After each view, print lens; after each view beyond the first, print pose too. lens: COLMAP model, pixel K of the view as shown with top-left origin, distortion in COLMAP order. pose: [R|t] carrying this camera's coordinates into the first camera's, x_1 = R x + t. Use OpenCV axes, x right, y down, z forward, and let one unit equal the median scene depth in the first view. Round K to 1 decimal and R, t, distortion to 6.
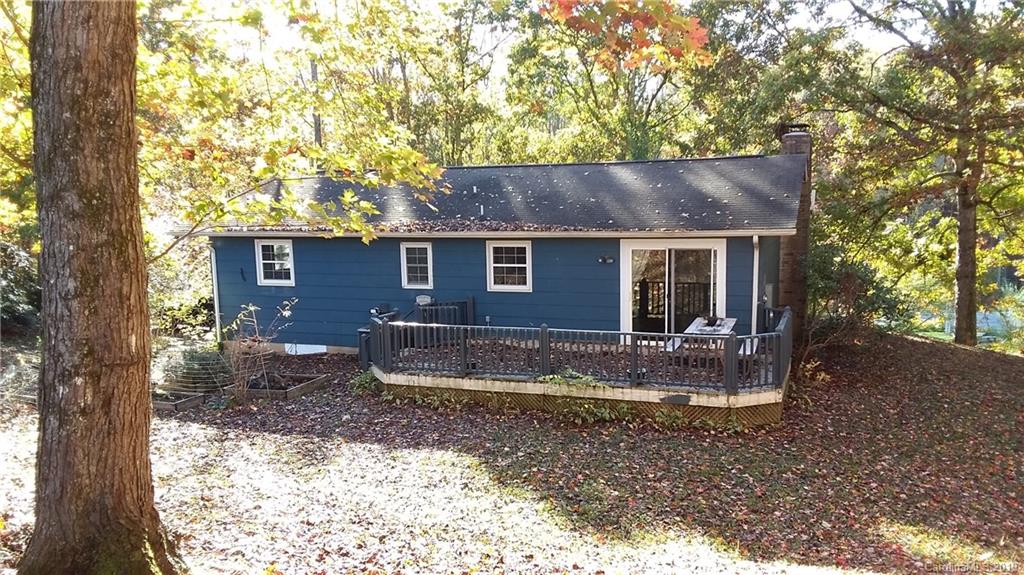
lens RADIAL K [[811.5, 0, 511.2], [0, 811.5, 290.9], [0, 0, 1]] dist [0.042536, -0.016577]
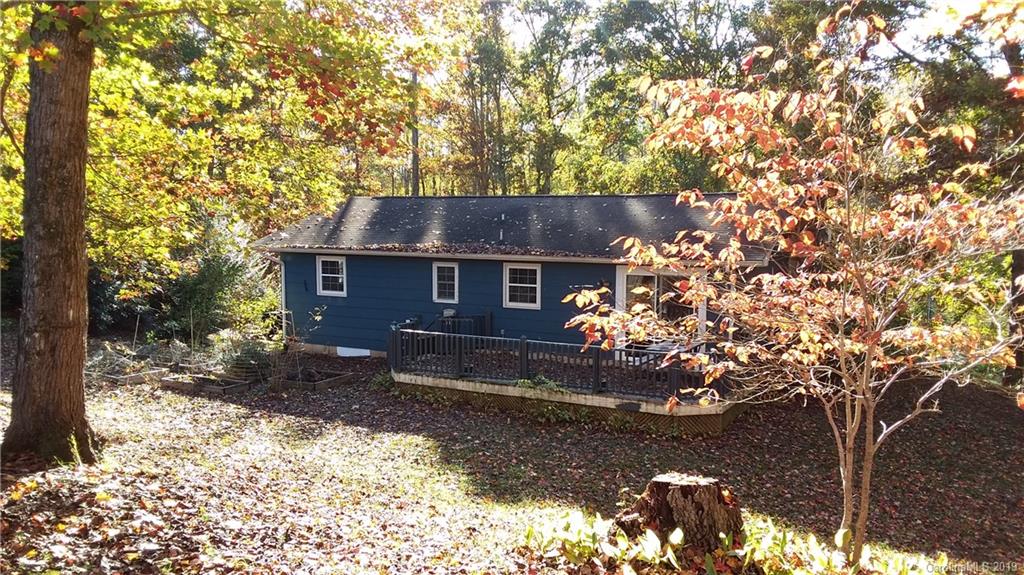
lens RADIAL K [[811.5, 0, 513.0], [0, 811.5, 285.9], [0, 0, 1]] dist [0.042536, -0.016577]
pose [[0.989095, 0.035640, -0.142900, 0.192432], [-0.040363, 0.998726, -0.030287, 0.005476], [0.141639, 0.035725, 0.989274, -0.153043]]
